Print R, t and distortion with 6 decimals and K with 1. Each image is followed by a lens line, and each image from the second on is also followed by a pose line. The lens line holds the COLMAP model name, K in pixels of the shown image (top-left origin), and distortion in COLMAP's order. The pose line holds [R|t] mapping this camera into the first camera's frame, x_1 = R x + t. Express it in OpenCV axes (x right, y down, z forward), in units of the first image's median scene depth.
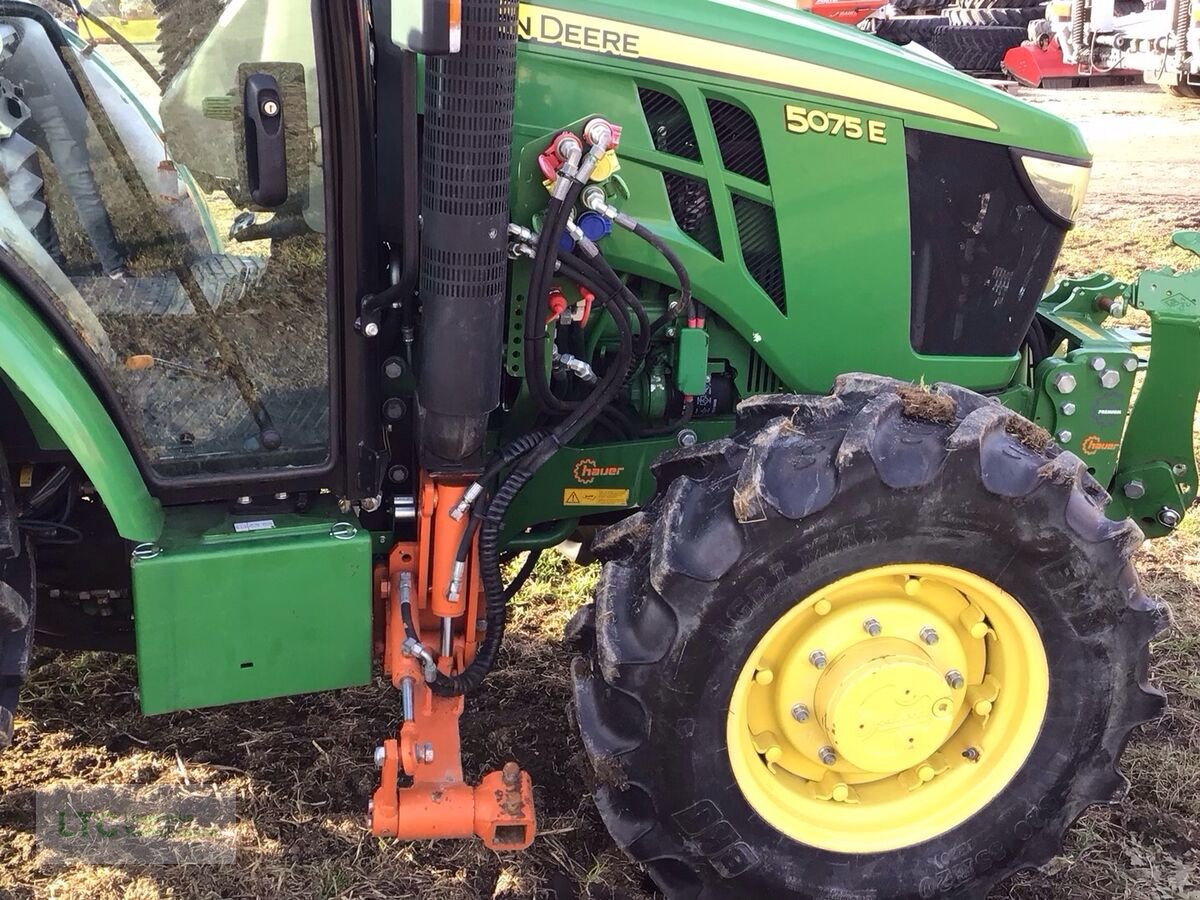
lens RADIAL K [[1439.8, 0, 595.1], [0, 1439.8, 461.2], [0, 0, 1]] dist [0.079823, 0.000000]
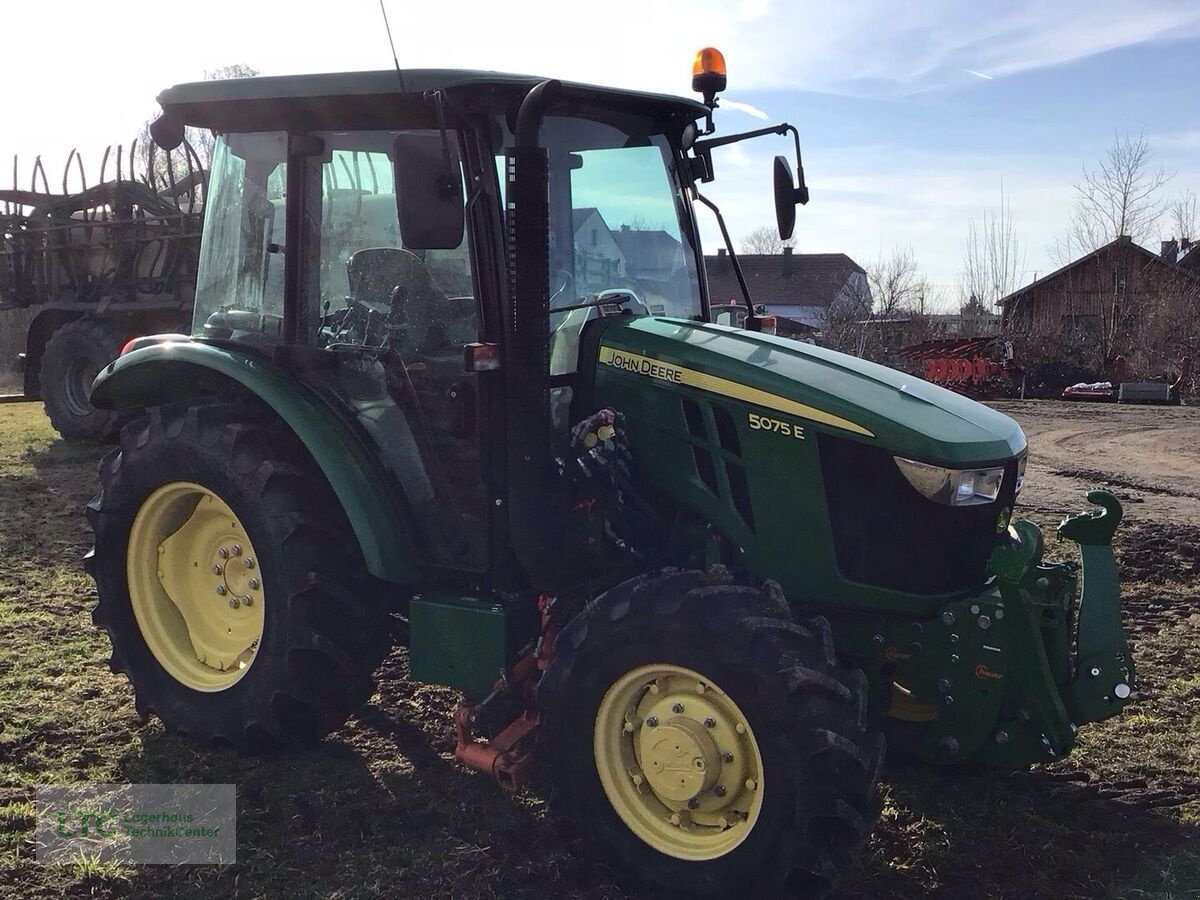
lens RADIAL K [[1439.8, 0, 608.7], [0, 1439.8, 456.6], [0, 0, 1]] dist [0.079823, 0.000000]
pose [[0.696656, 0.068815, -0.714098, 1.287823], [-0.240527, 0.960181, -0.142122, 0.090191], [0.675883, 0.270770, 0.685468, -0.282488]]
